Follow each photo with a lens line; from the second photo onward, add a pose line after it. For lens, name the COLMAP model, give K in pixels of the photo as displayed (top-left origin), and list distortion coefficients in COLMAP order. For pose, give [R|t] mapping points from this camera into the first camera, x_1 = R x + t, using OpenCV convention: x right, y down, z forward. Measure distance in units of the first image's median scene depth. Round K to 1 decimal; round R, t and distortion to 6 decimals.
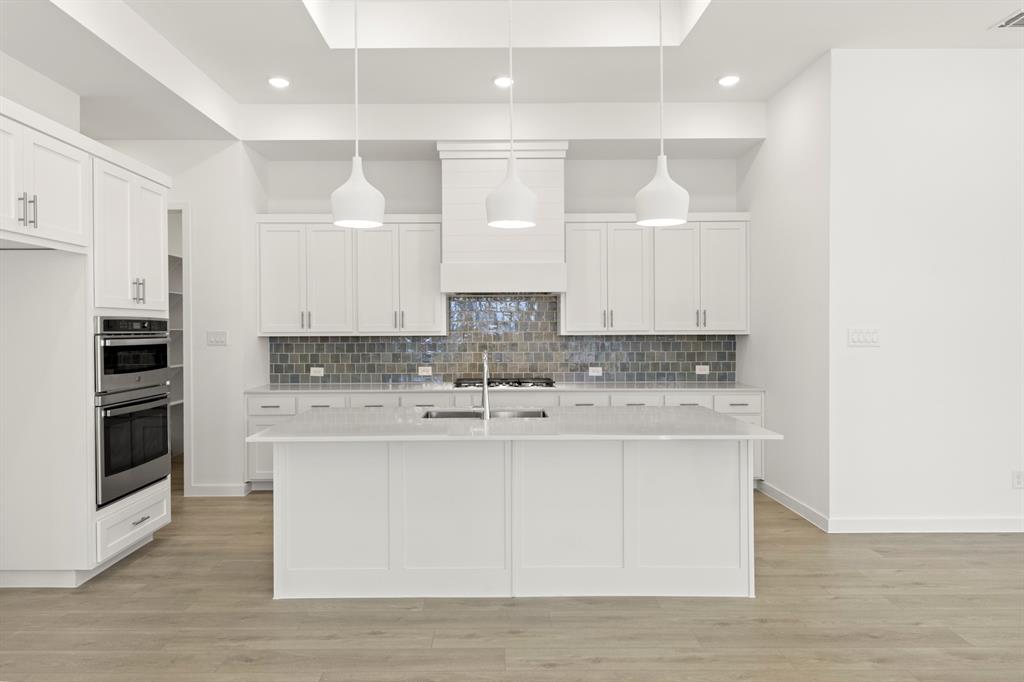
lens RADIAL K [[613.7, 0, 495.2], [0, 613.7, 323.2], [0, 0, 1]] dist [0.001520, -0.000485]
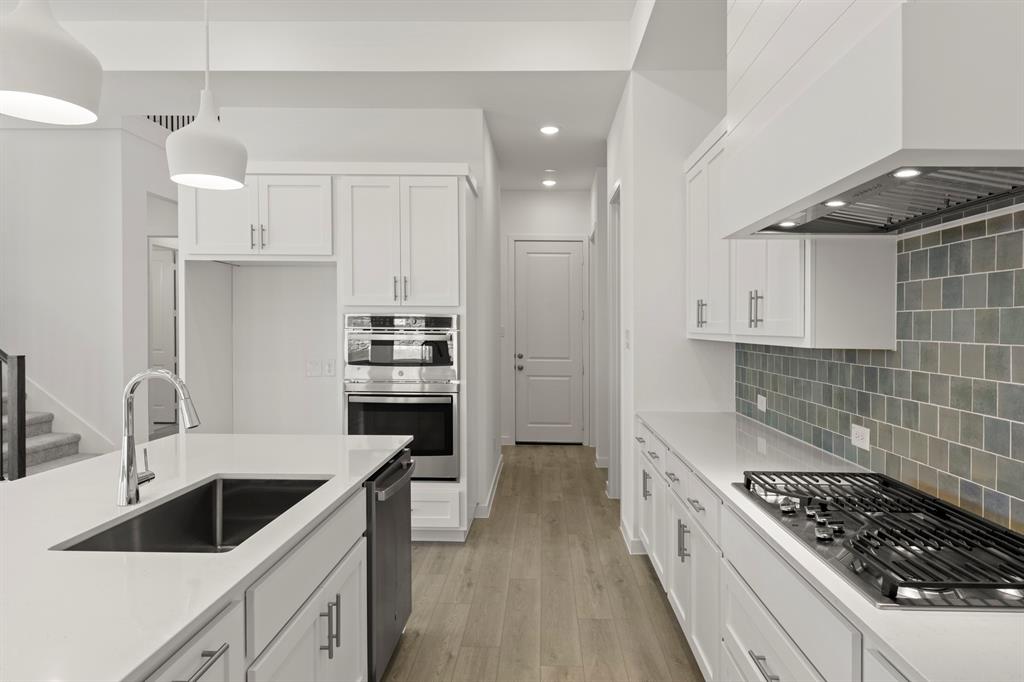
lens RADIAL K [[626.2, 0, 514.1], [0, 626.2, 336.8], [0, 0, 1]] dist [0.001415, -0.000409]
pose [[-0.042134, 0.023584, -0.998834, 0.406216], [0.002916, 0.999720, 0.023482, 0.004217], [0.999108, -0.001923, -0.042191, 1.072669]]
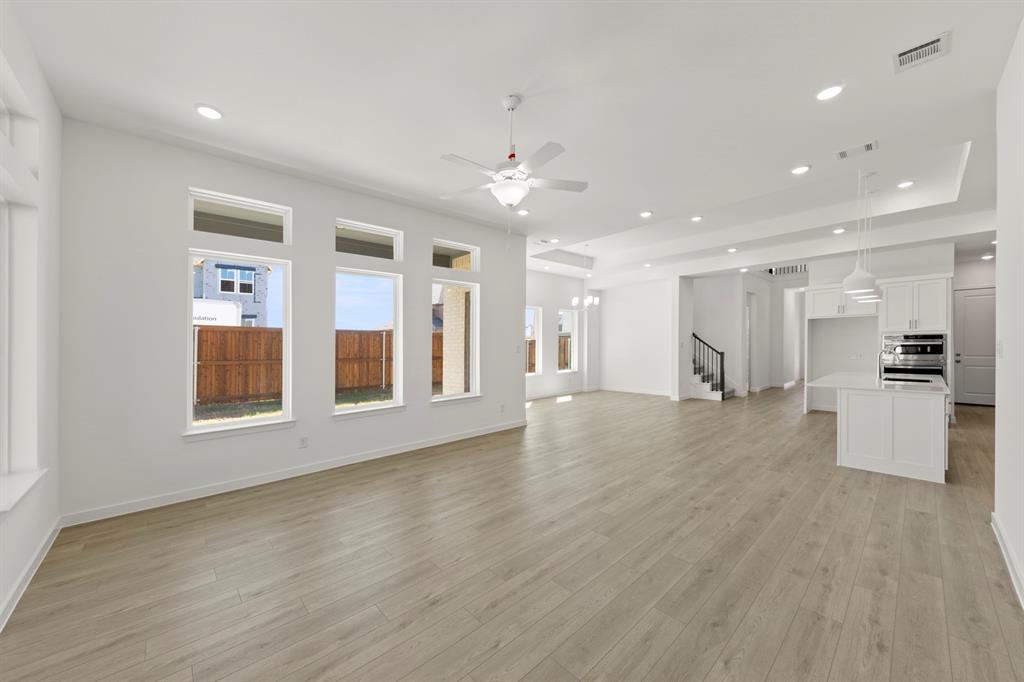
lens RADIAL K [[372.6, 0, 510.7], [0, 372.6, 345.0], [0, 0, 1]] dist [0.000156, -0.000087]
pose [[-0.736524, 0.018221, -0.676166, 1.577062], [0.023689, 0.999719, 0.001137, -0.004679], [0.675997, -0.015180, -0.736748, 0.875905]]
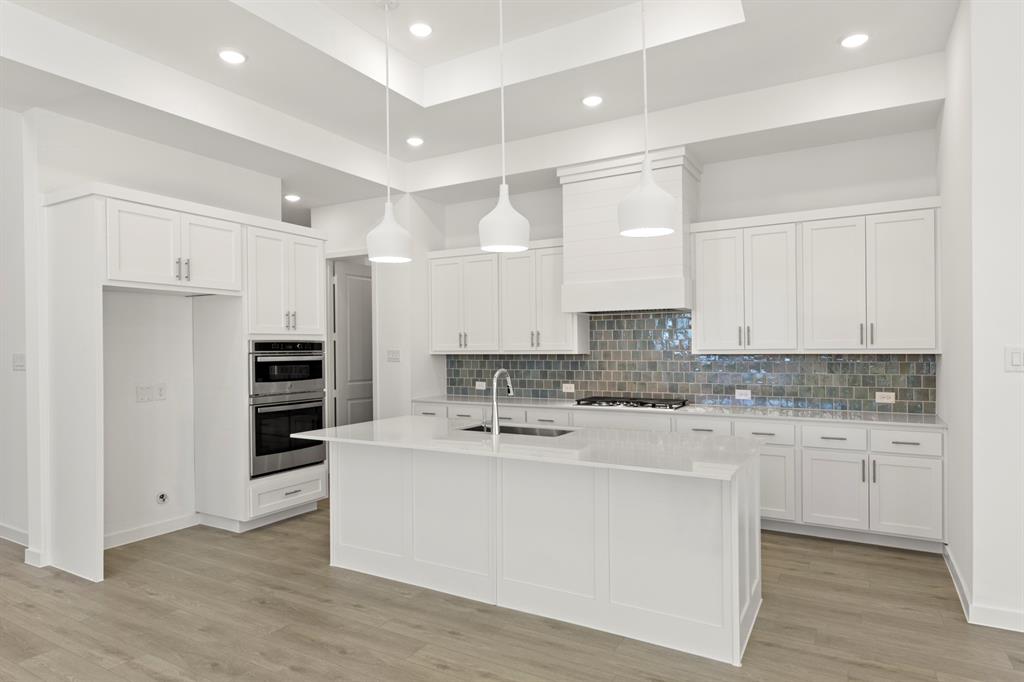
lens RADIAL K [[598.9, 0, 512.0], [0, 598.9, 341.0], [0, 0, 1]] dist [0.002350, -0.001440]
pose [[0.864395, -0.007861, -0.502752, 0.425029], [0.008493, 0.999963, -0.001031, -0.002220], [0.502742, -0.003379, 0.864430, 0.098521]]
